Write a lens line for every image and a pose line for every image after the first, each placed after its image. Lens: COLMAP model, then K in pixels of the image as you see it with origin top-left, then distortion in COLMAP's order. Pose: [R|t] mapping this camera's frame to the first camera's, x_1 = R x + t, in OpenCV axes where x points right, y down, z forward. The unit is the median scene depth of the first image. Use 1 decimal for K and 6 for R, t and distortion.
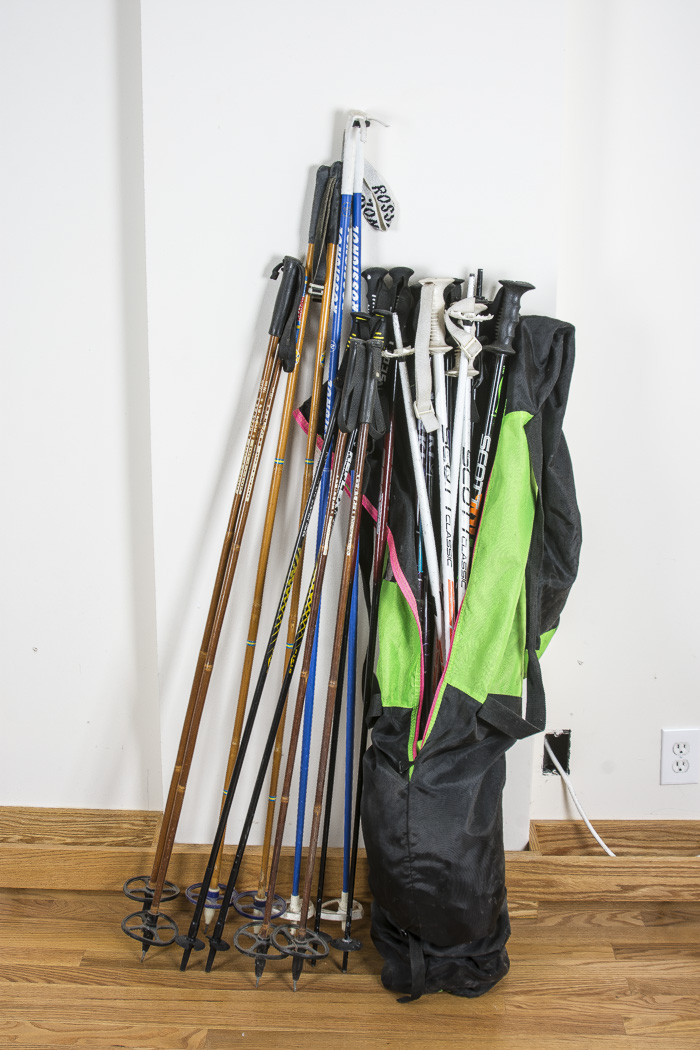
lens RADIAL K [[1297.3, 0, 350.0], [0, 1297.3, 525.0], [0, 0, 1]] dist [-0.132795, -0.010787]
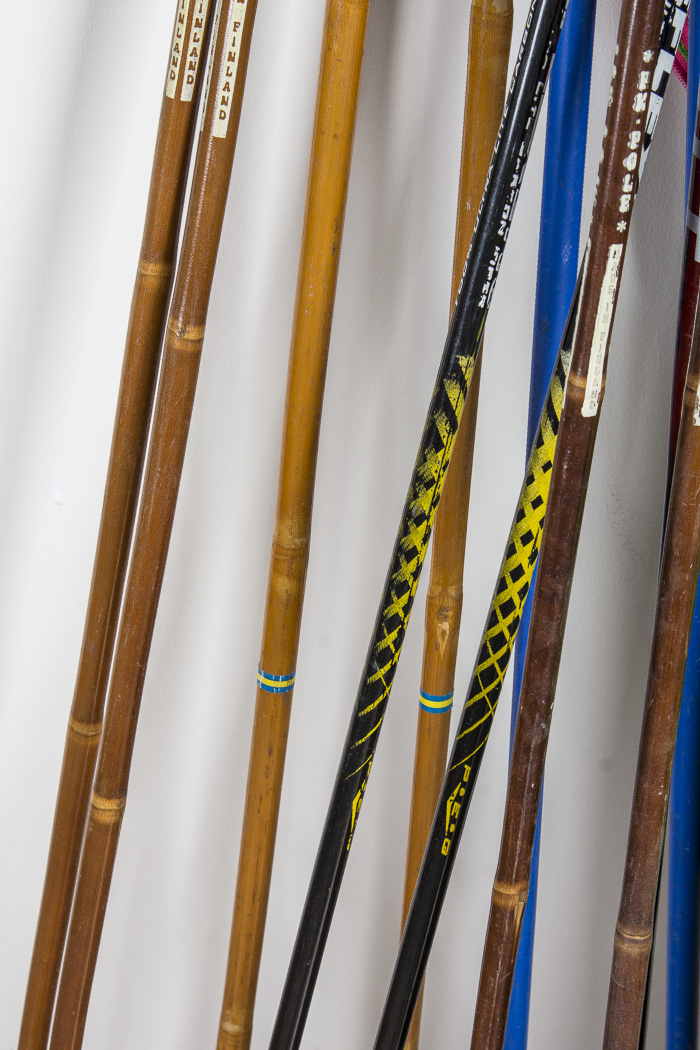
lens RADIAL K [[2672.6, 0, 350.0], [0, 2672.6, 525.0], [0, 0, 1]] dist [0.206110, 0.322868]
pose [[0.997788, -0.032021, -0.058261, -0.033302], [0.049074, 0.945966, 0.320530, -0.104426], [0.044849, -0.322680, 0.945445, 0.559206]]
